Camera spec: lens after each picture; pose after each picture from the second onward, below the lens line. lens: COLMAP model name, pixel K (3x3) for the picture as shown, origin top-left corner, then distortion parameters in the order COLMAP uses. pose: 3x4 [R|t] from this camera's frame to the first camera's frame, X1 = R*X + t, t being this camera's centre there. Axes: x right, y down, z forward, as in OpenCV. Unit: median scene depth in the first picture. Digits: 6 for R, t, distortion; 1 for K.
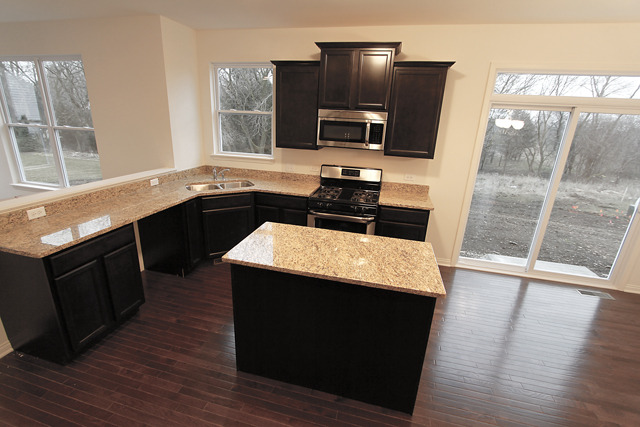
lens RADIAL K [[293.7, 0, 316.1], [0, 293.7, 211.5], [0, 0, 1]] dist [-0.016679, 0.001487]
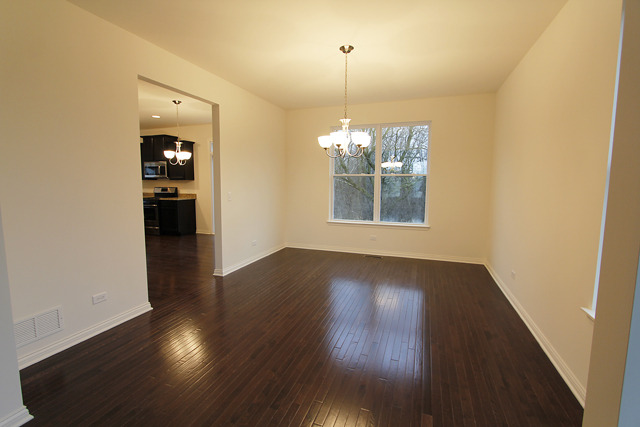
lens RADIAL K [[293.7, 0, 316.1], [0, 293.7, 211.5], [0, 0, 1]] dist [-0.016679, 0.001487]
pose [[0.993234, -0.027124, -0.112921, 1.547086], [0.002271, 0.976692, -0.214632, 0.515228], [0.116111, 0.212924, 0.970145, -0.970087]]
